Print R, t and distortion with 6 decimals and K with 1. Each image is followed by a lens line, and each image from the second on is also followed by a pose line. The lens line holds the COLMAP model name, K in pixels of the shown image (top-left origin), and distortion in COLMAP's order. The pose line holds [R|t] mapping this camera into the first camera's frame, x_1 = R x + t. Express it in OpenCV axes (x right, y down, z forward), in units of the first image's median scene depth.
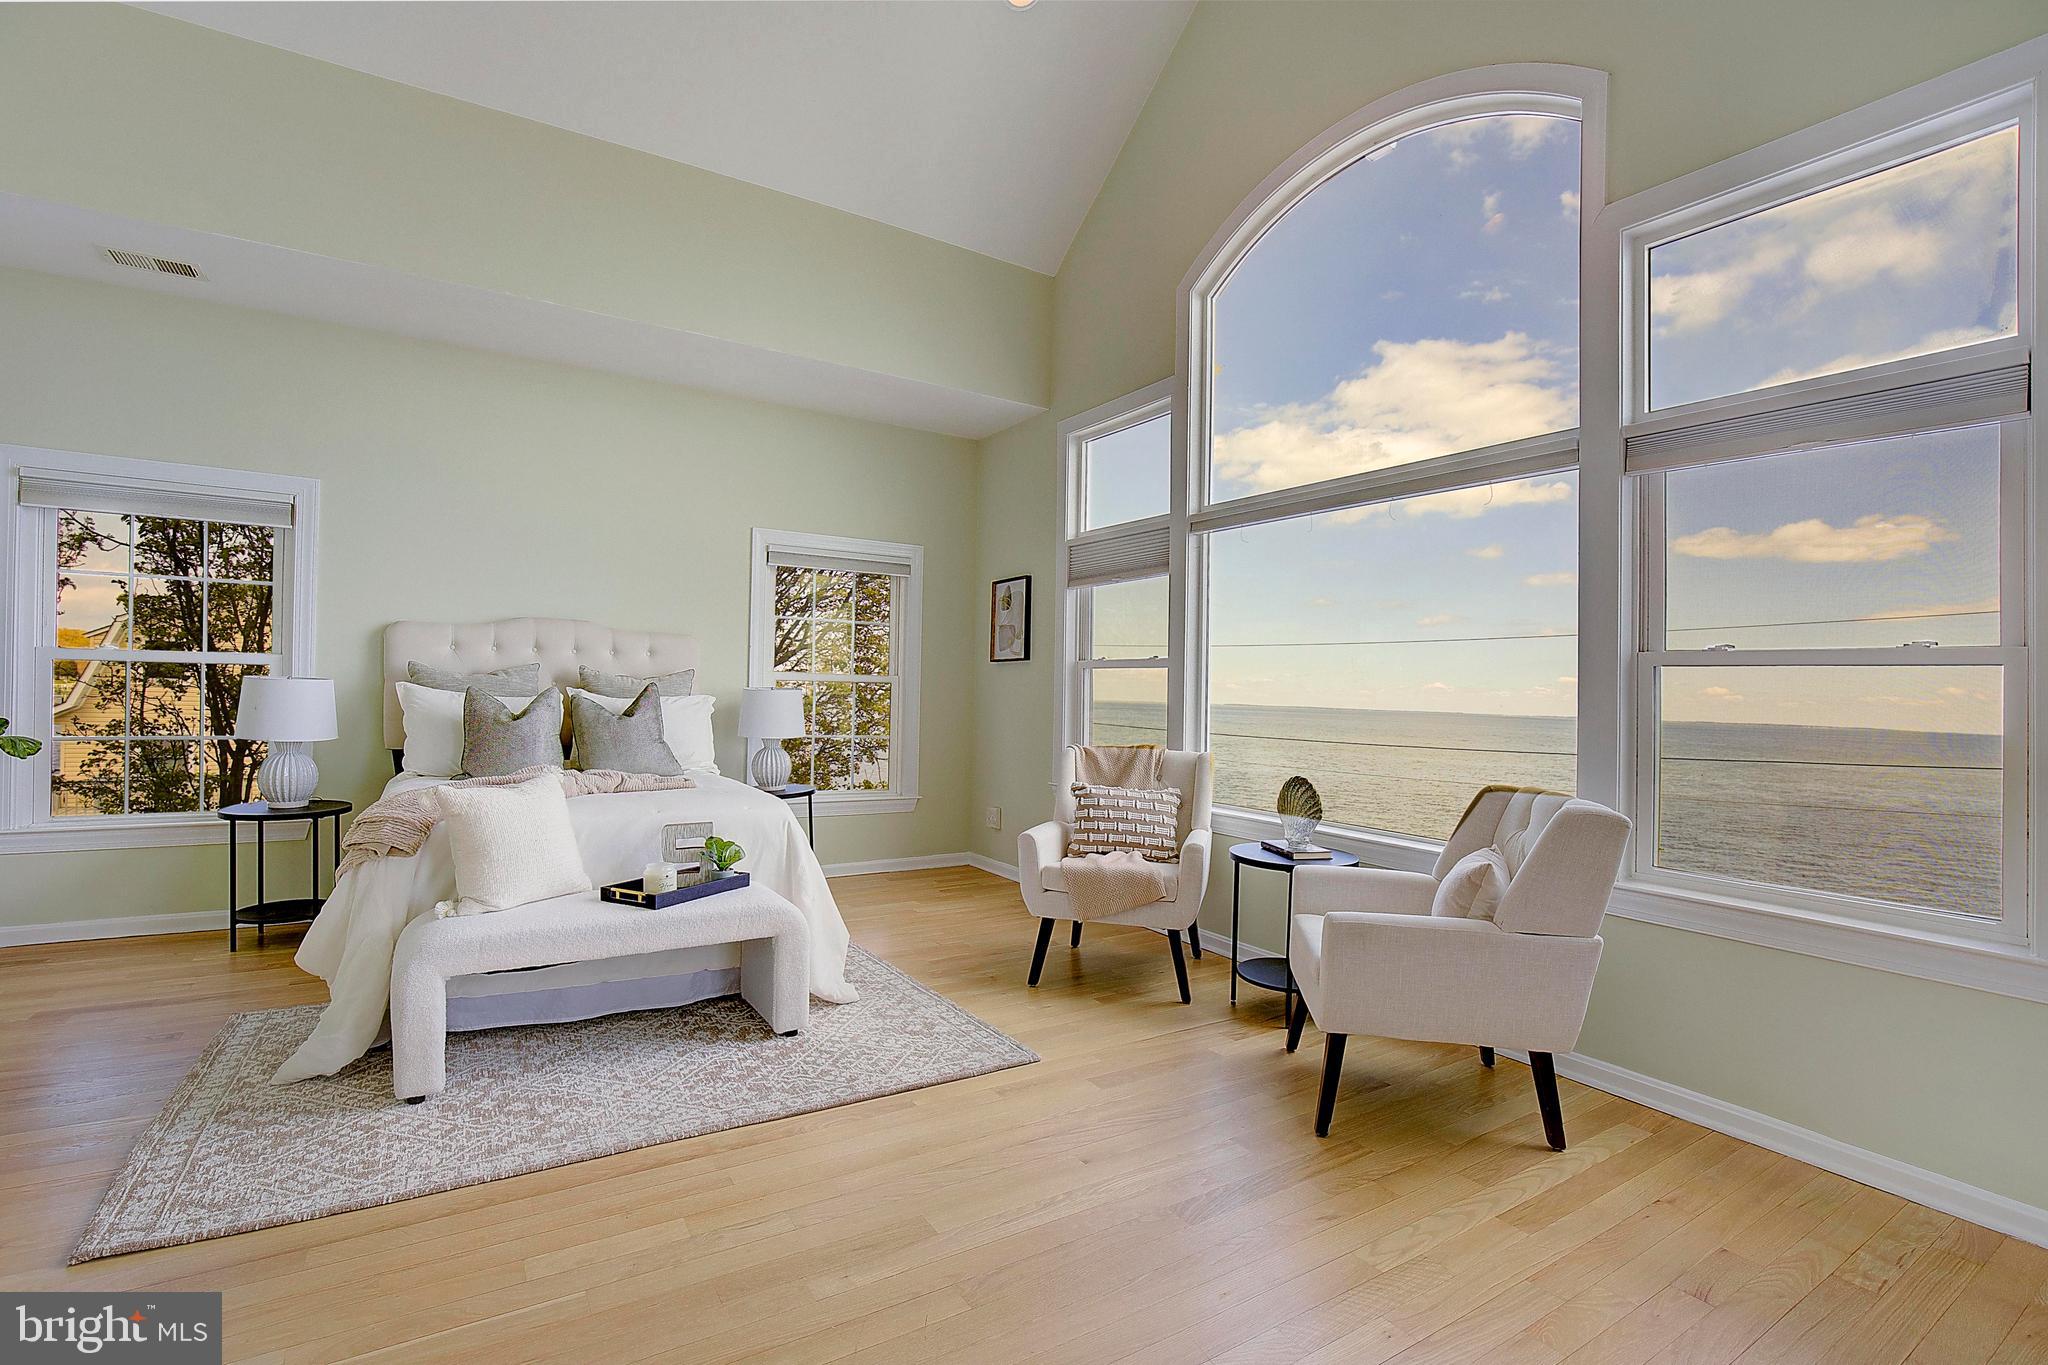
lens RADIAL K [[934.0, 0, 1062.4], [0, 934.0, 689.5], [0, 0, 1]] dist [-0.010910, 0.000220]
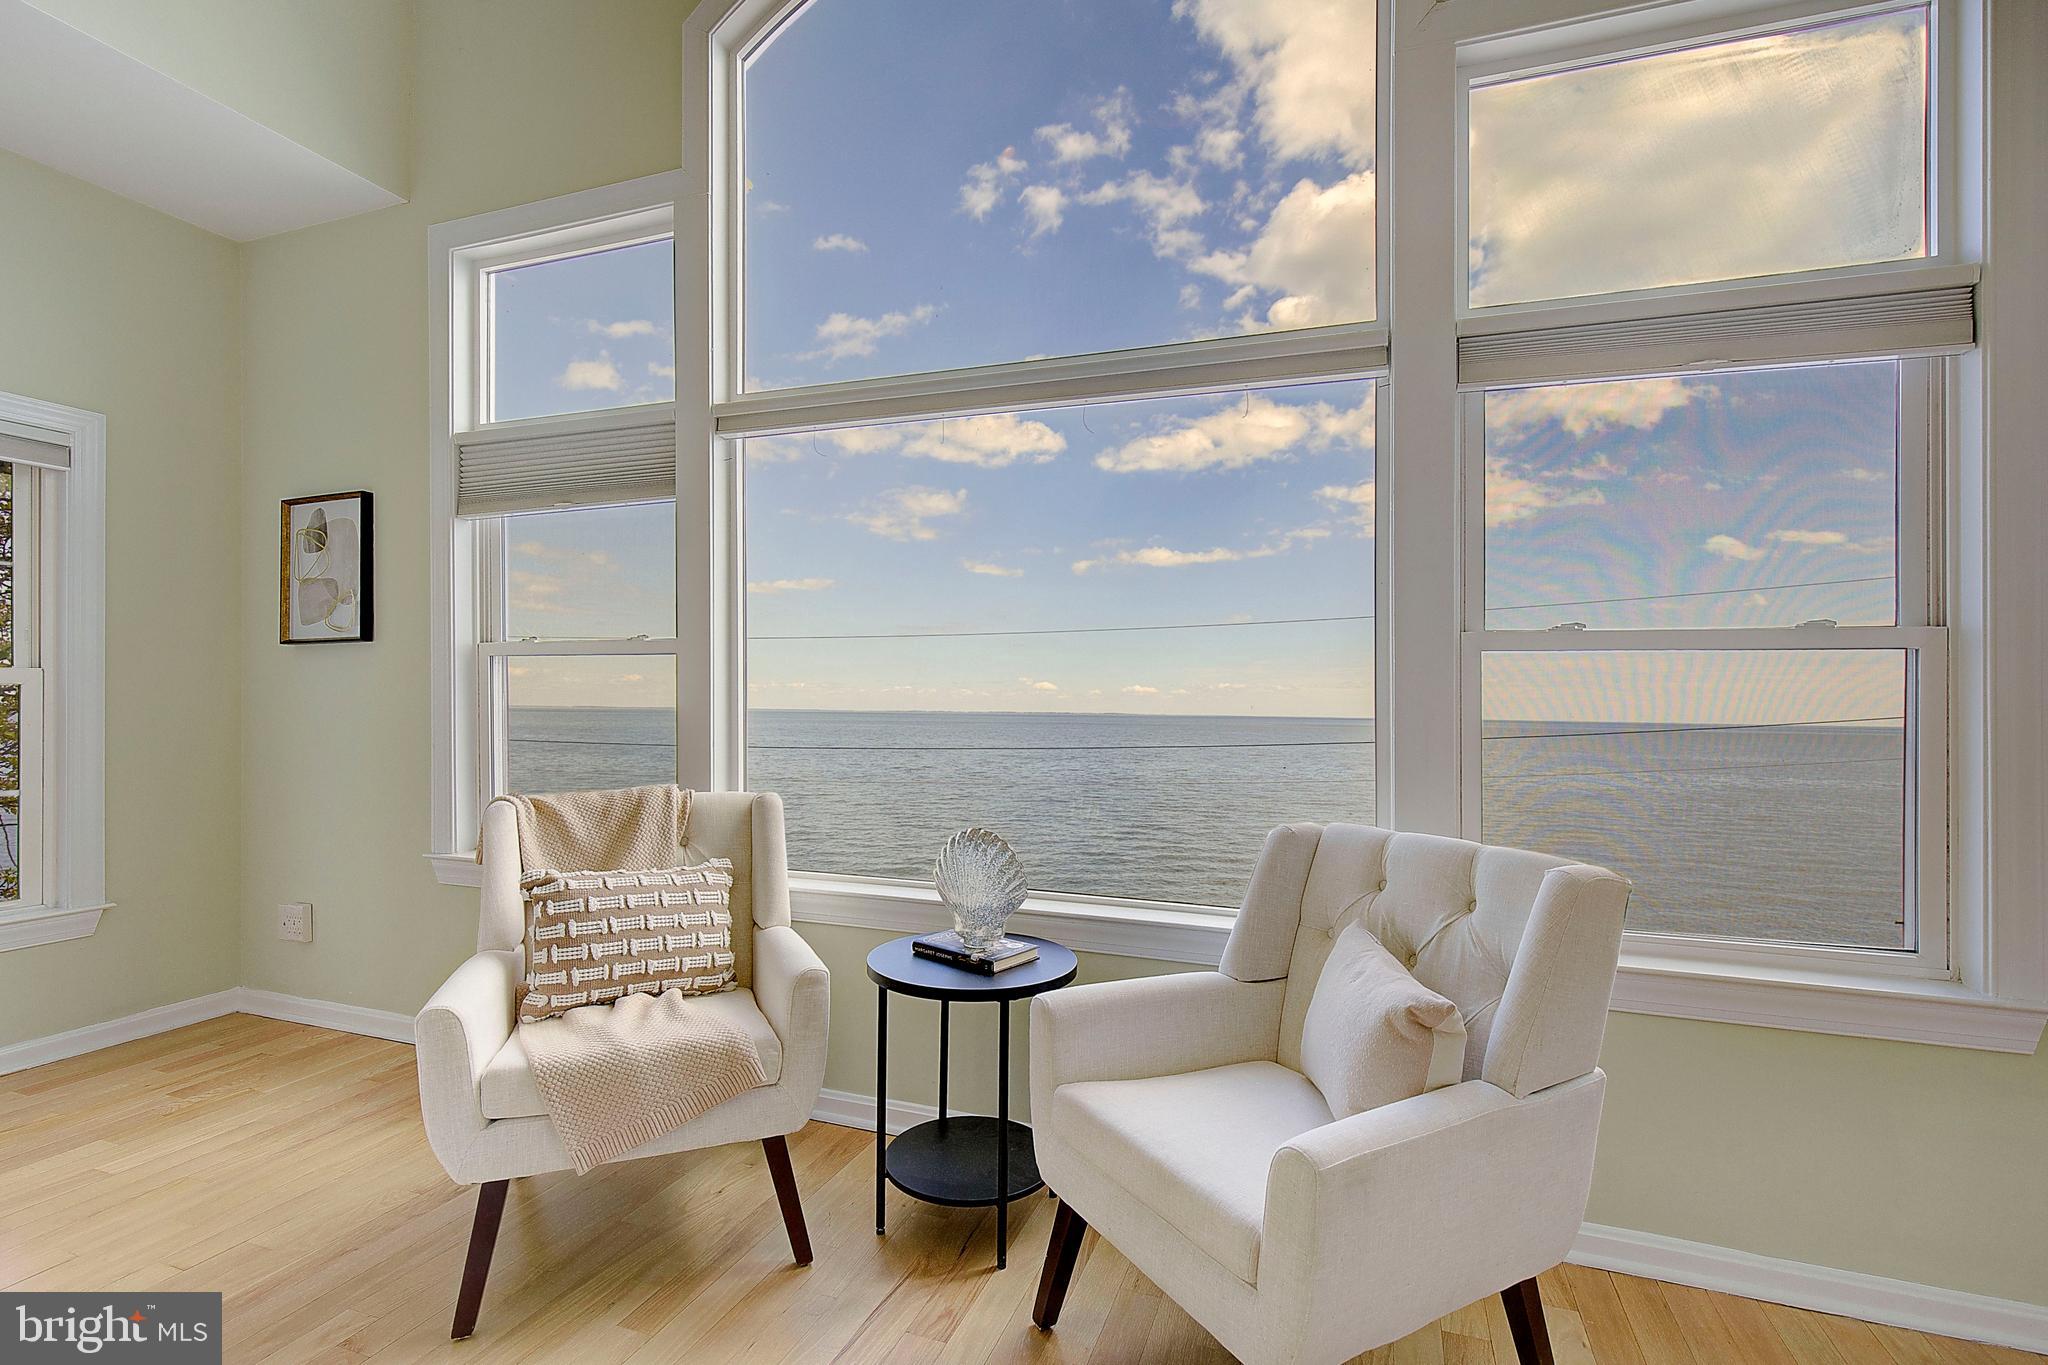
lens RADIAL K [[908.6, 0, 1026.4], [0, 908.6, 701.1], [0, 0, 1]] dist [-0.001547, 0.000032]
pose [[0.802382, -0.018261, 0.596532, -0.064876], [0.010278, 0.999806, 0.016781, 0.000302], [-0.596723, -0.007334, 0.802414, 0.445107]]
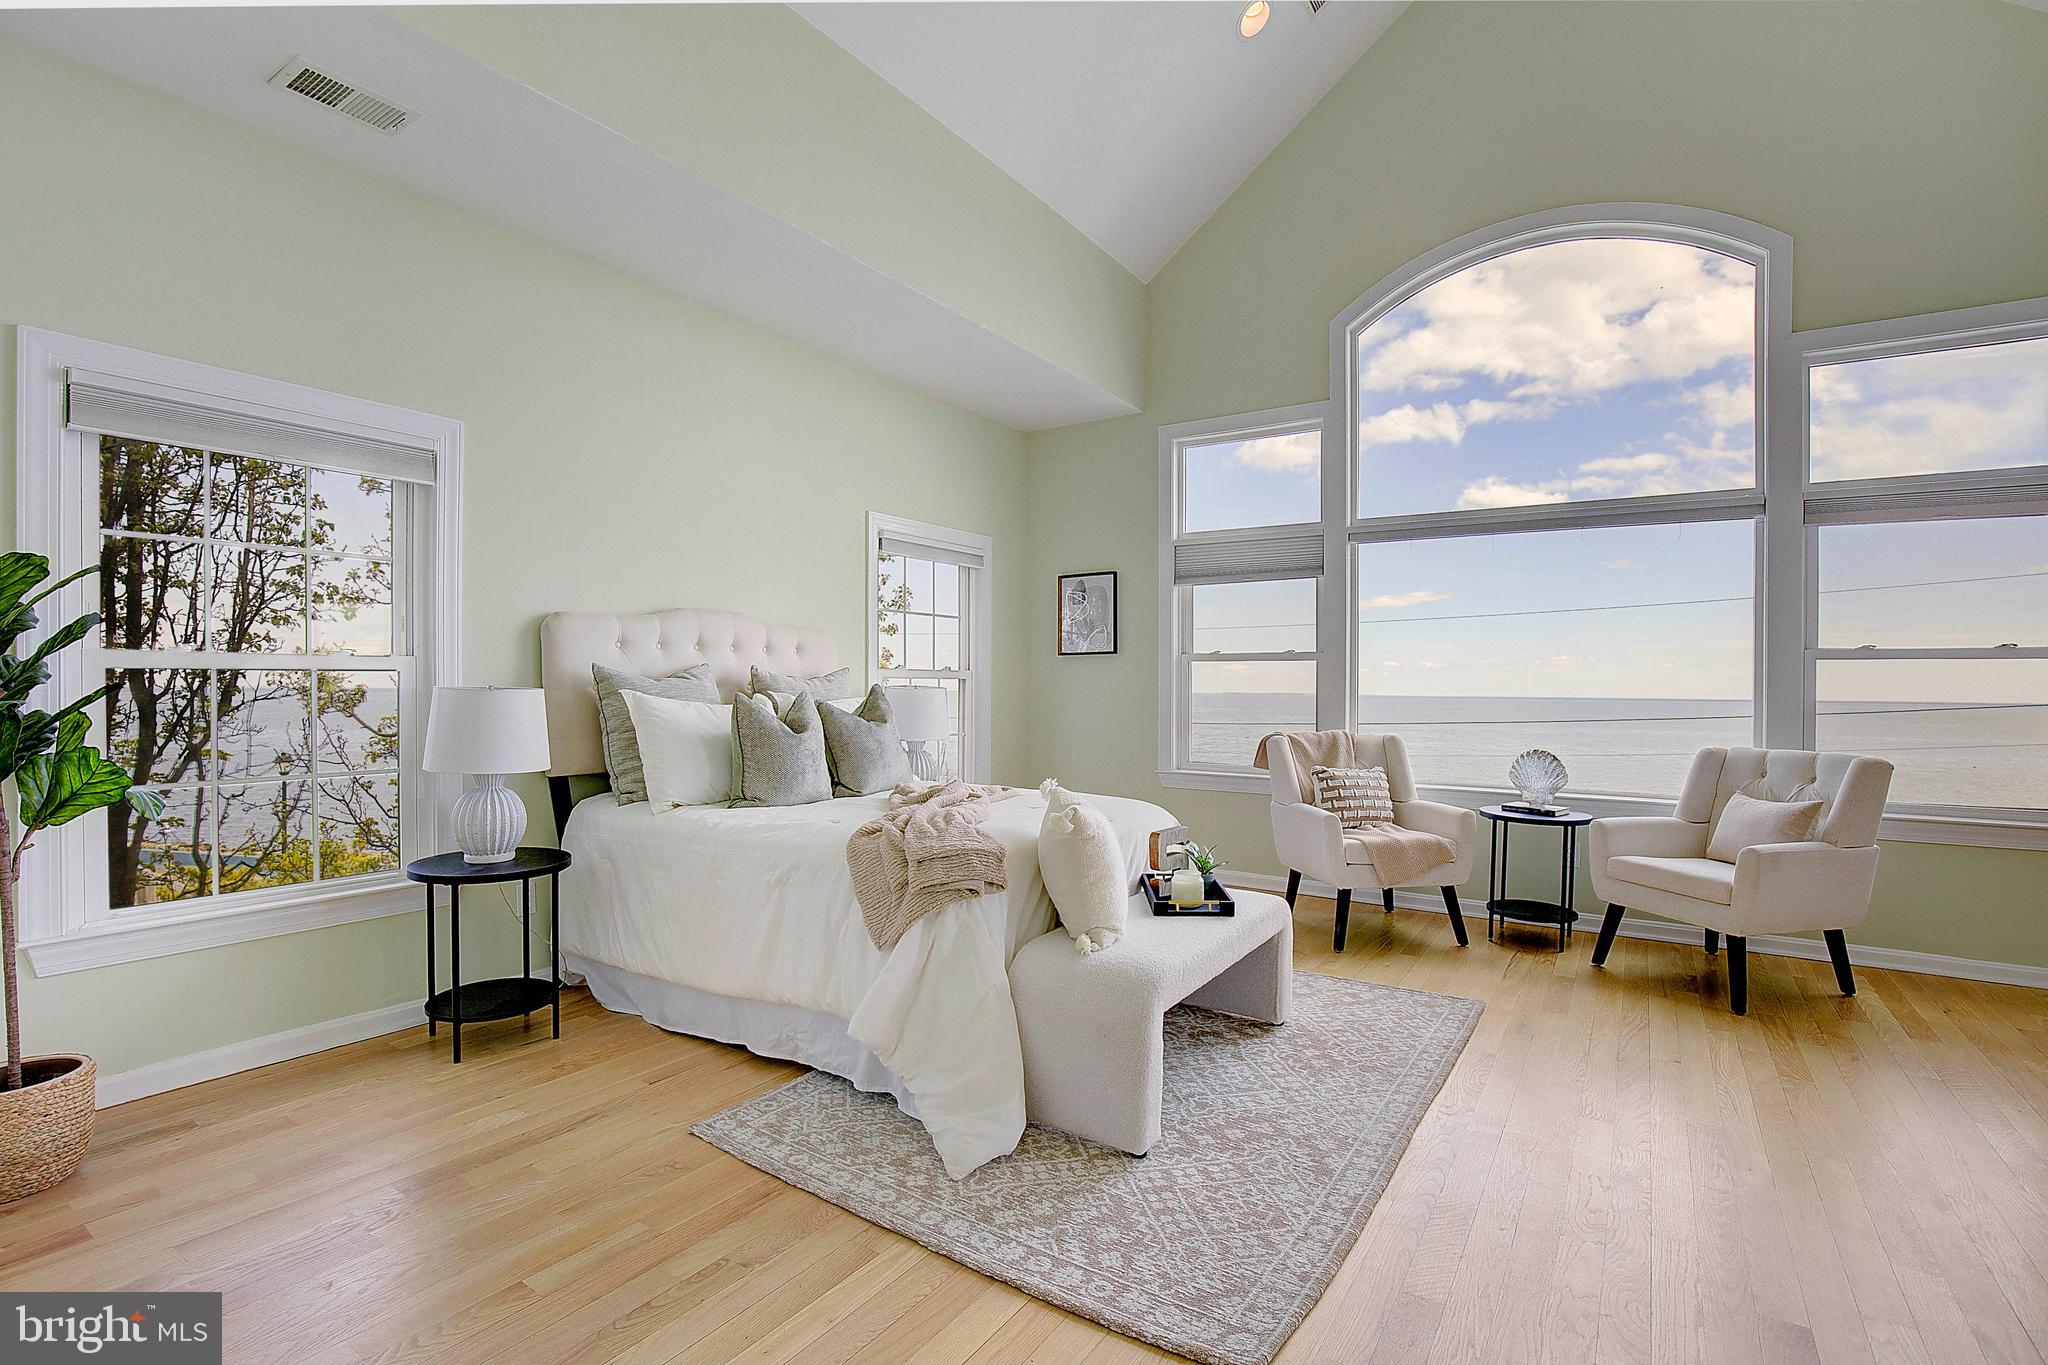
lens RADIAL K [[914.5, 0, 1075.3], [0, 914.5, 694.7], [0, 0, 1]] dist [-0.014724, 0.000176]
pose [[0.907736, -0.025957, 0.418739, -0.707968], [0.017064, 0.999543, 0.024969, -0.017743], [-0.419196, -0.015520, 0.907763, 0.142730]]
